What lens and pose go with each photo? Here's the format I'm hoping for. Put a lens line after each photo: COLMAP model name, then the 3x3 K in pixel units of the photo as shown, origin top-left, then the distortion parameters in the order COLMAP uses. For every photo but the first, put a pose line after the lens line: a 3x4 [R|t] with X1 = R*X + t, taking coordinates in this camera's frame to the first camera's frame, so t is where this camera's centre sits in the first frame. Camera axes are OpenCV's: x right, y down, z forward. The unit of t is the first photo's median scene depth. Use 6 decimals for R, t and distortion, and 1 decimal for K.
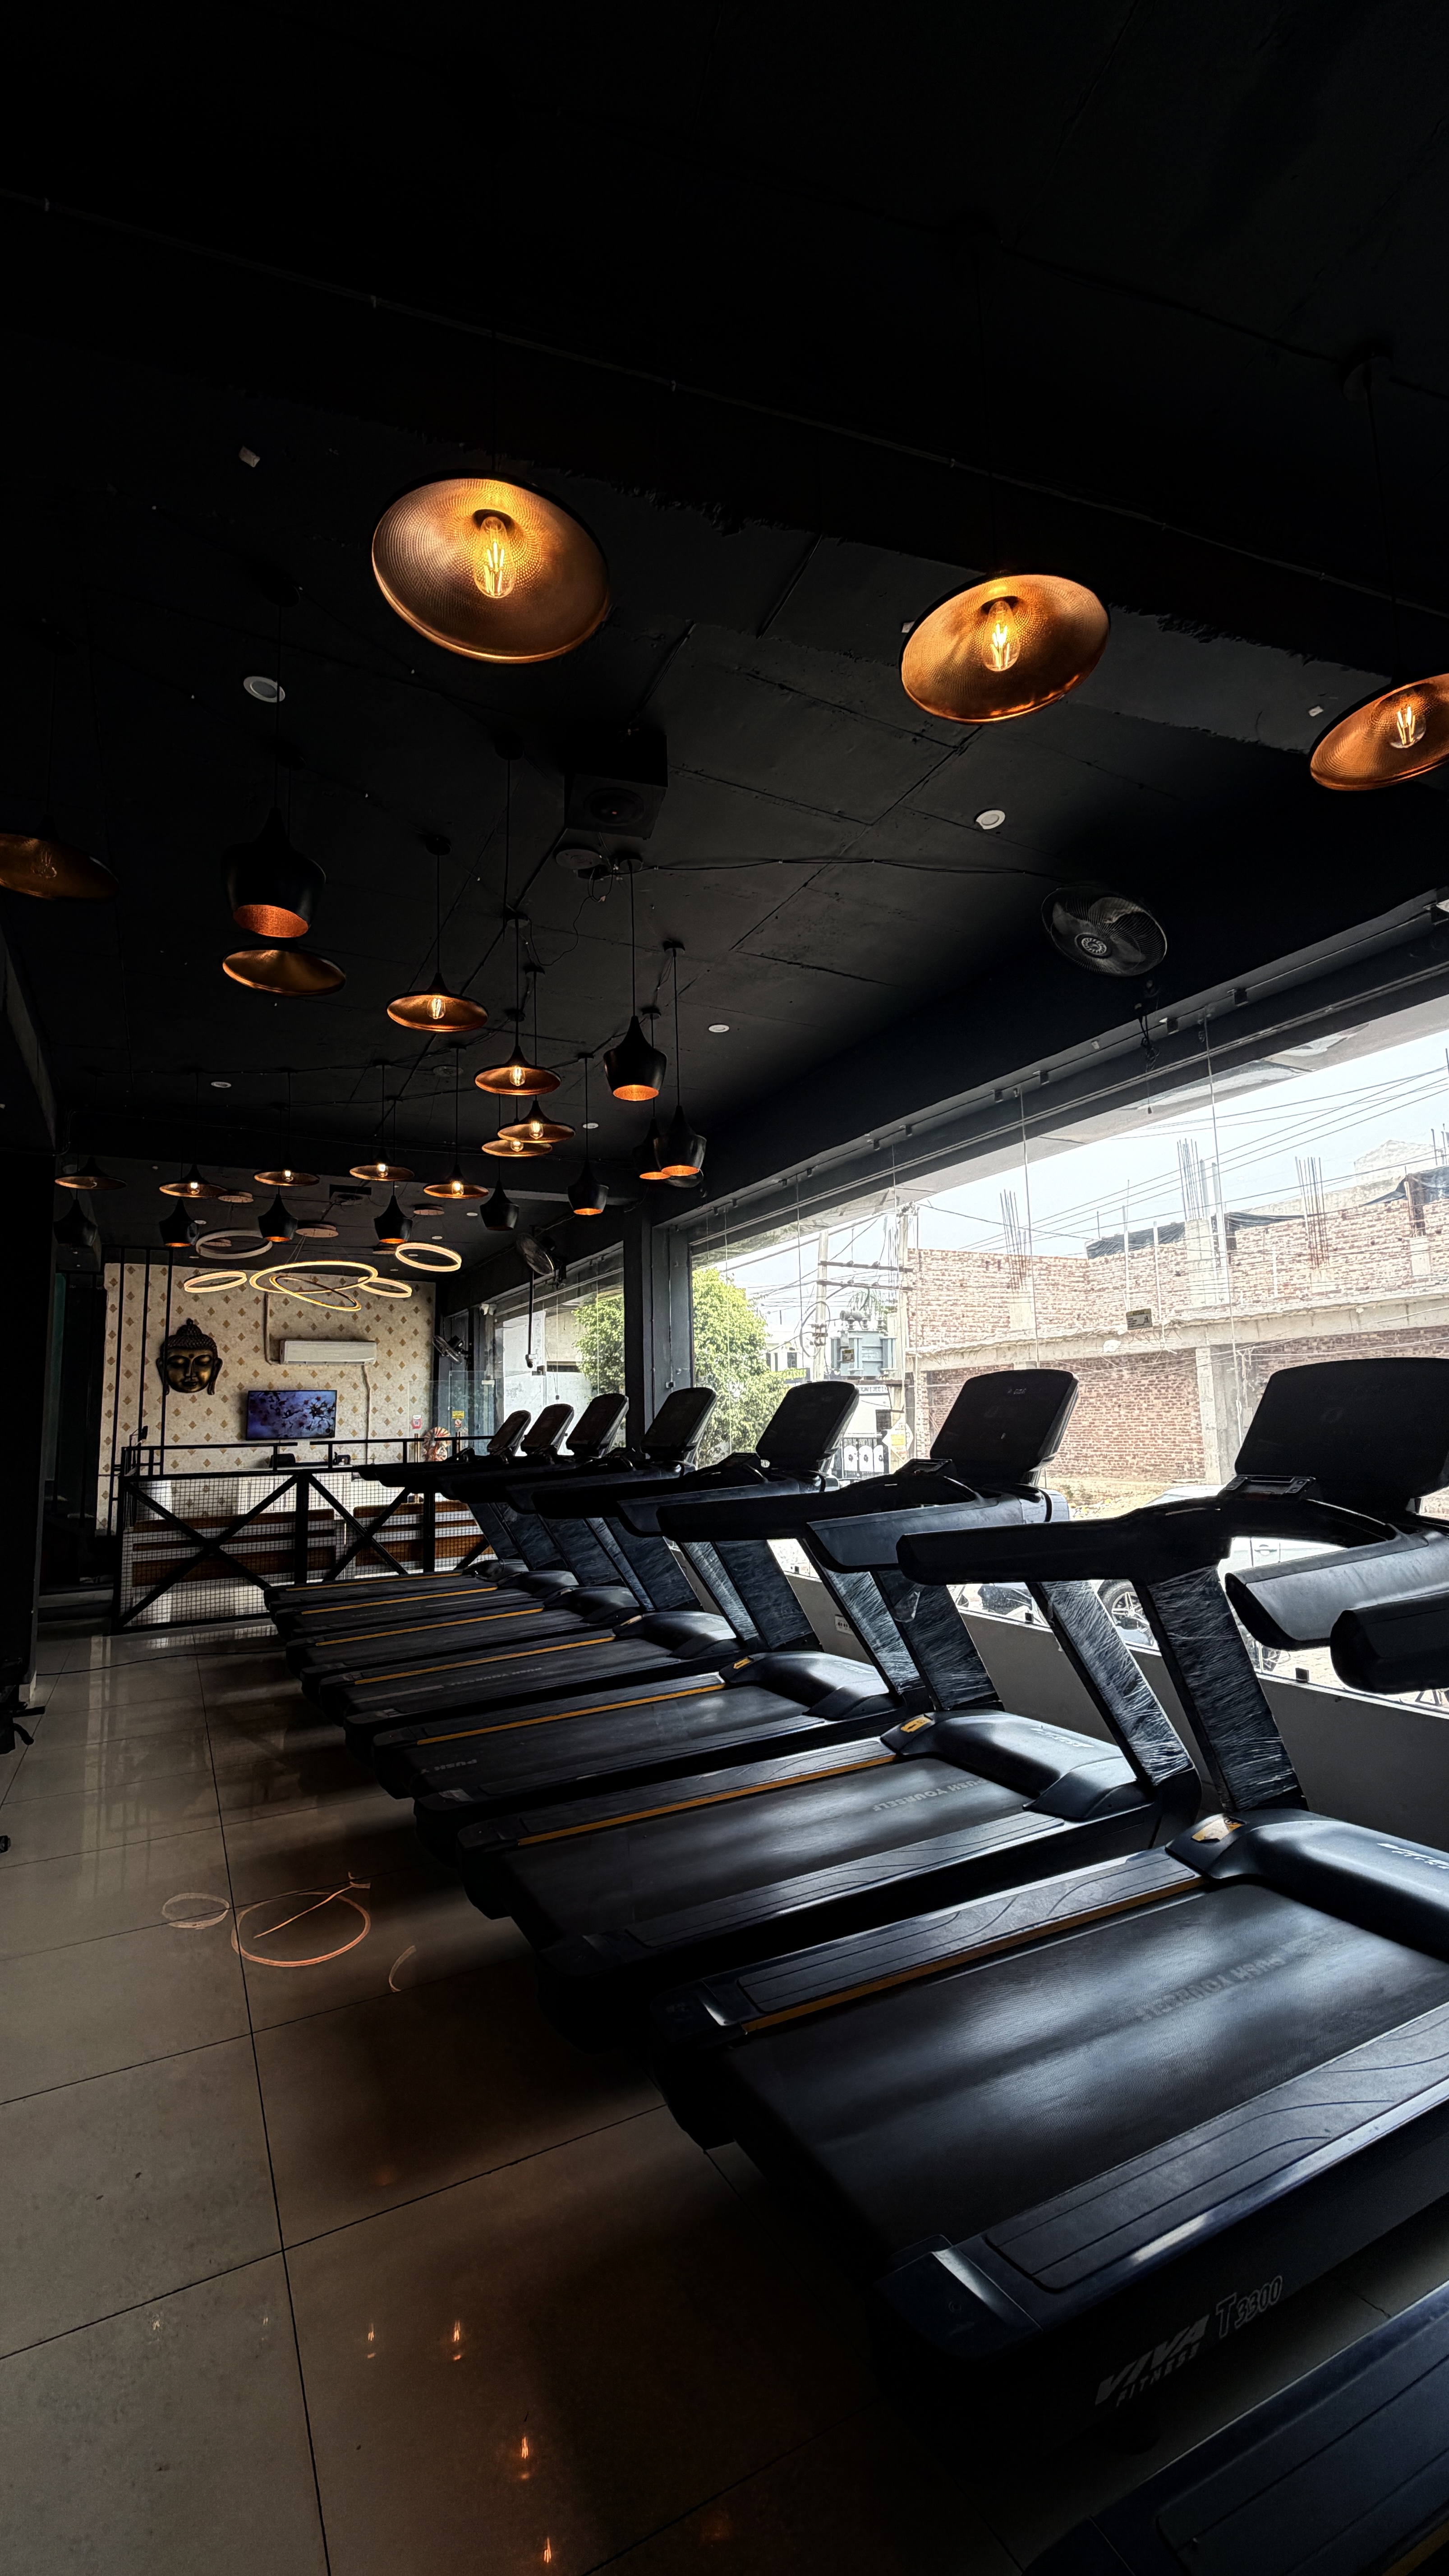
lens RADIAL K [[1024.4, 0, 716.2], [0, 1024.4, 1288.0], [0, 0, 1]] dist [-0.002673, -0.000104]
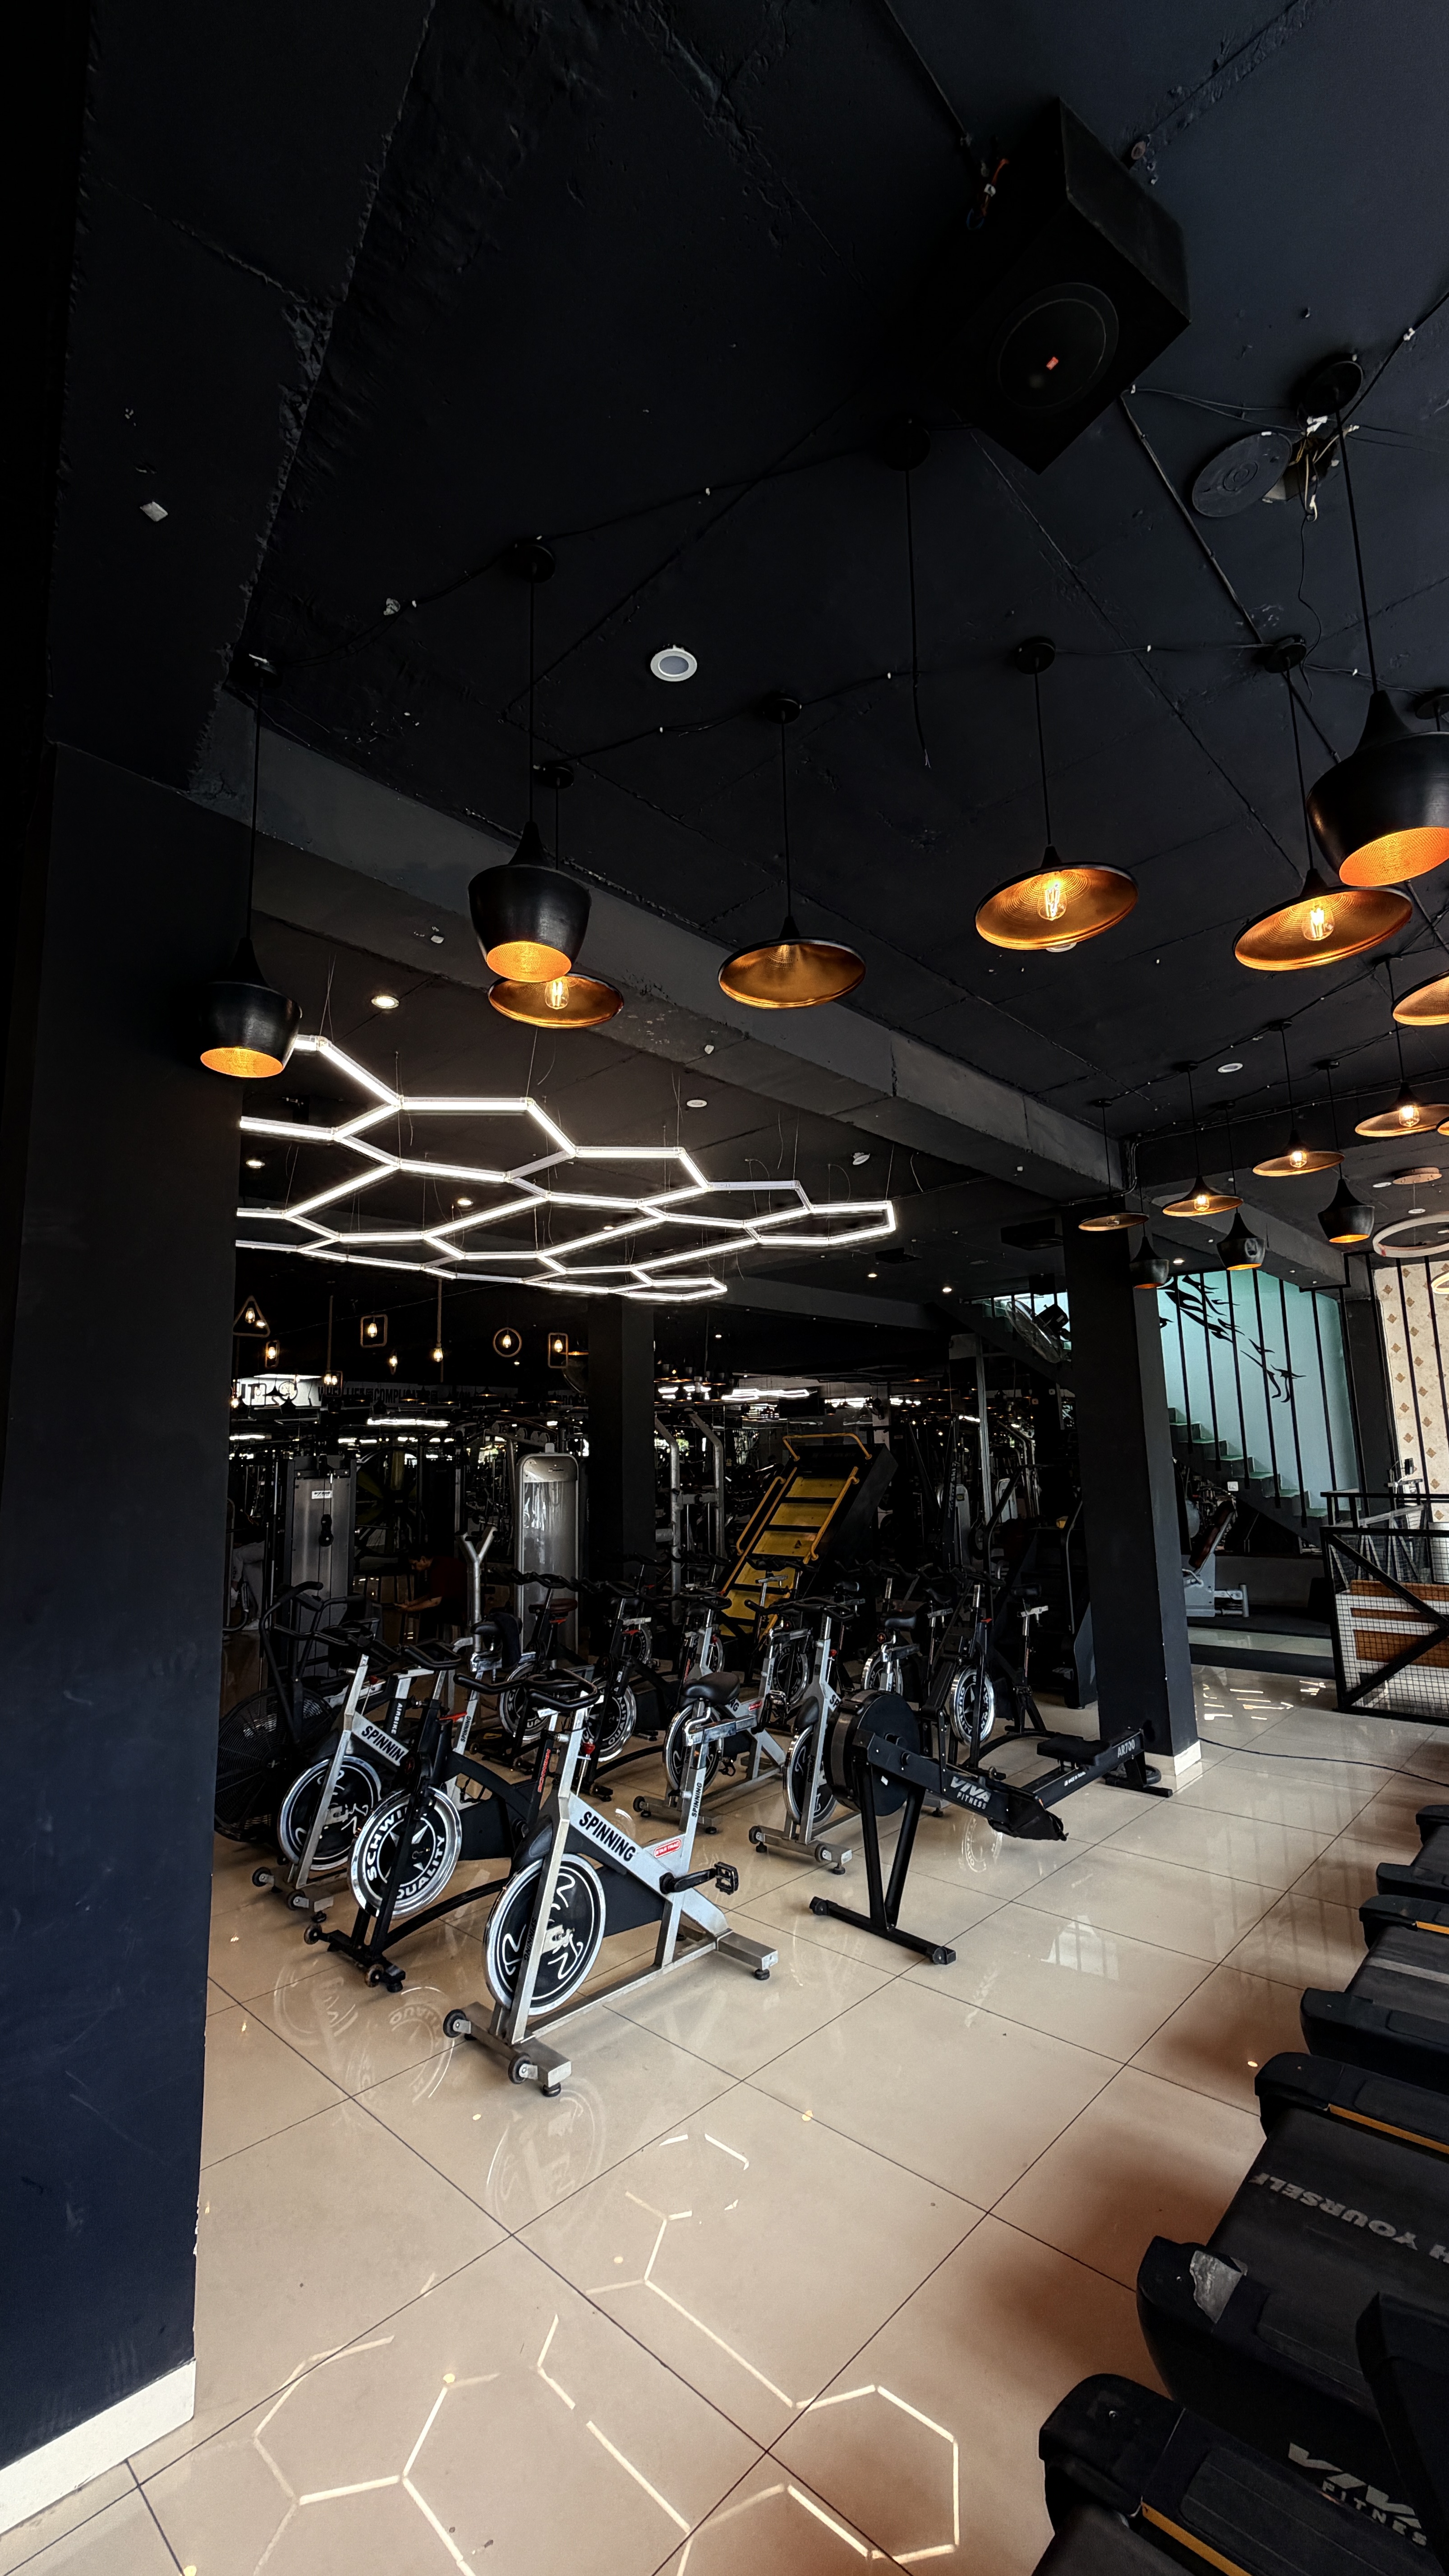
lens RADIAL K [[1024.4, 0, 730.1], [0, 1024.4, 1301.9], [0, 0, 1]] dist [-0.002673, -0.000104]
pose [[0.316271, -0.126131, -0.940246, 0.130055], [0.144660, 0.985943, -0.083601, -0.005592], [0.937574, -0.109576, 0.330072, 0.341058]]
